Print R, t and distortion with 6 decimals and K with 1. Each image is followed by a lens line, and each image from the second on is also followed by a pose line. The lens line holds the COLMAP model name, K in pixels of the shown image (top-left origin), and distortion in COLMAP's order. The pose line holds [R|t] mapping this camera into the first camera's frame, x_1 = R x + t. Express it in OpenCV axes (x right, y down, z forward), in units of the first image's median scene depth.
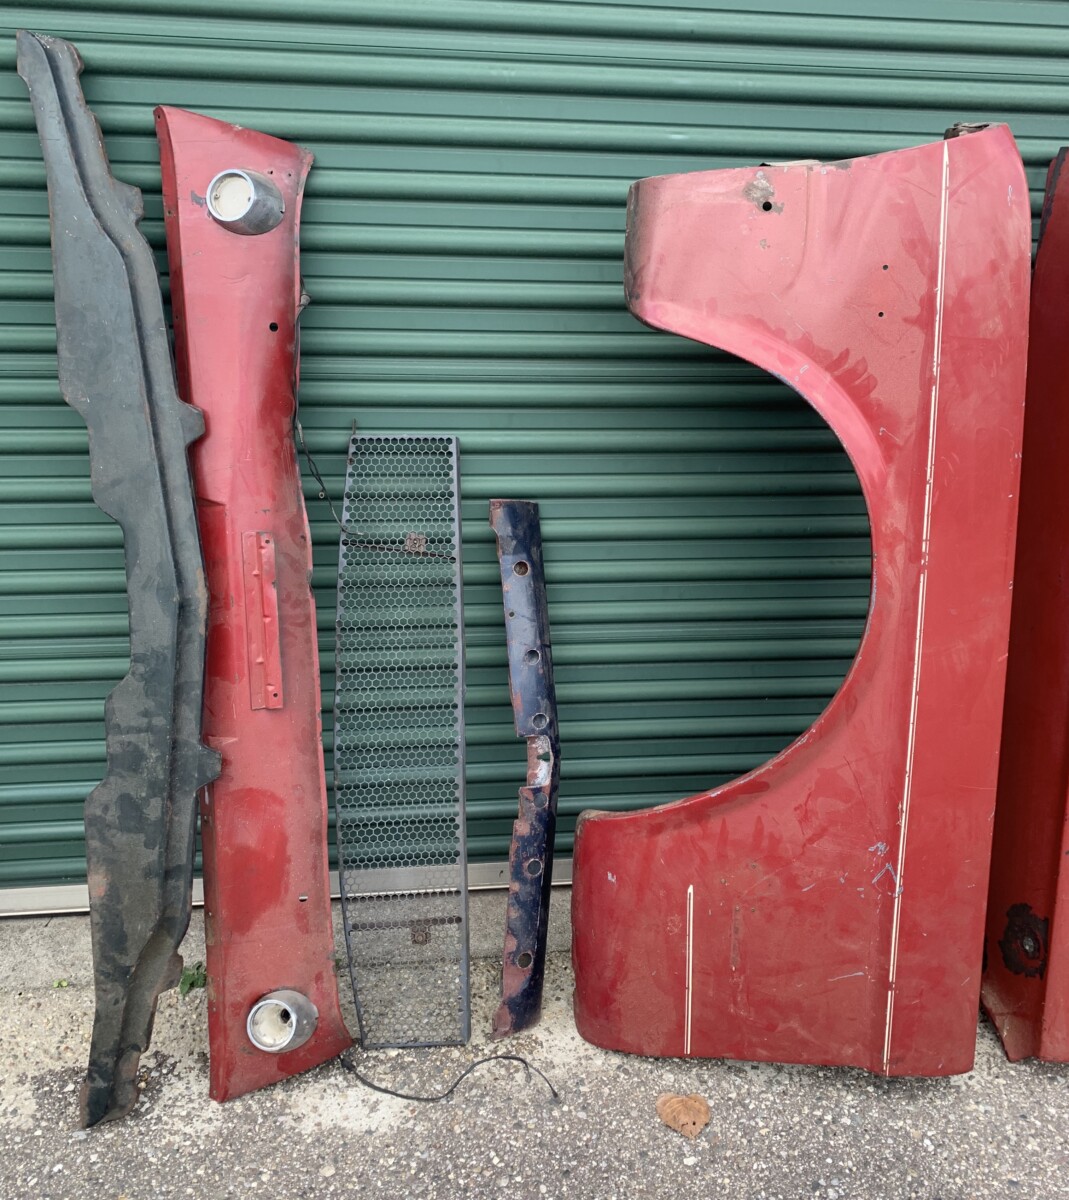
lens RADIAL K [[866.4, 0, 534.2], [0, 866.4, 681.8], [0, 0, 1]] dist [0.003813, 0.001037]
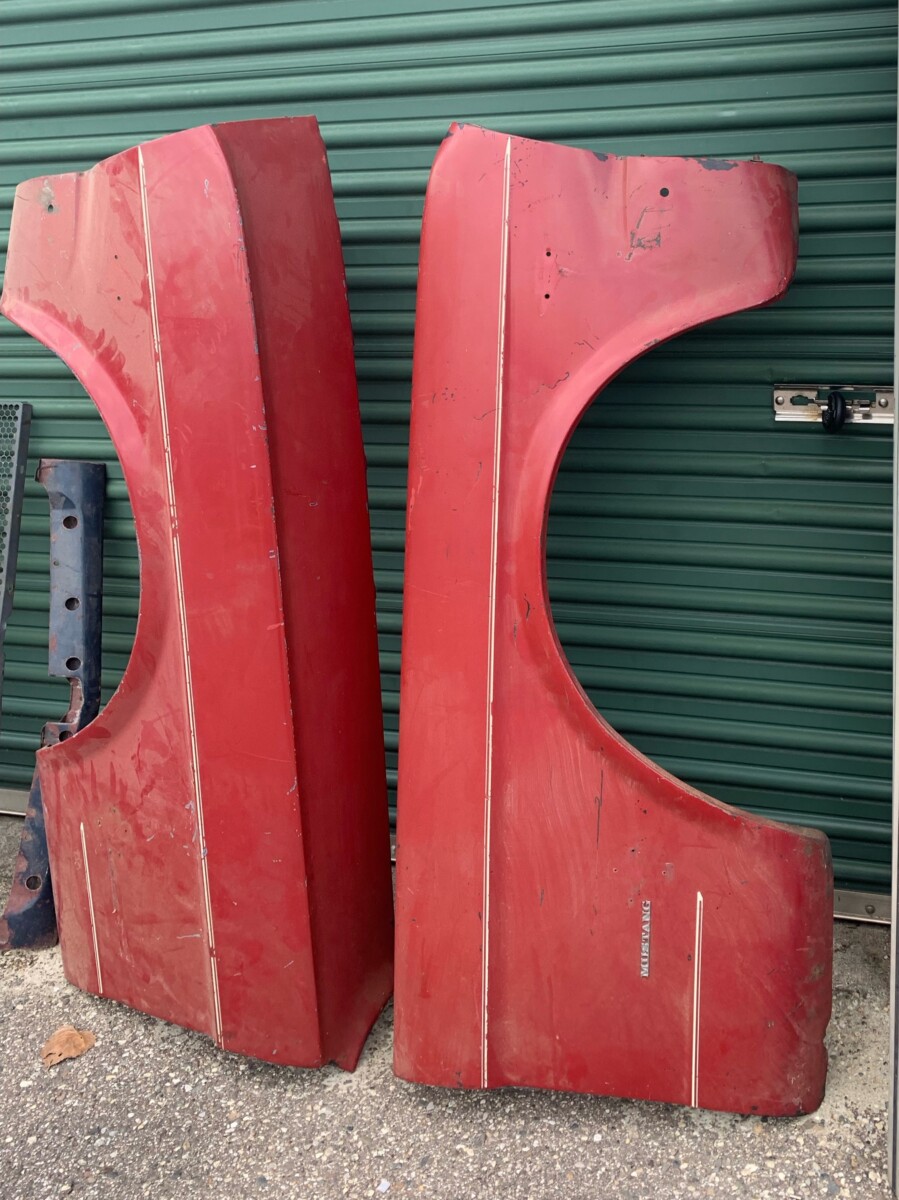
lens RADIAL K [[914.8, 0, 449.5], [0, 914.8, 600.0], [0, 0, 1]] dist [0.007324, 0.000231]
pose [[0.946462, 0.076388, -0.313647, 0.982424], [-0.100795, 0.992953, -0.062328, -0.012044], [0.306676, 0.090605, 0.947492, 0.052974]]
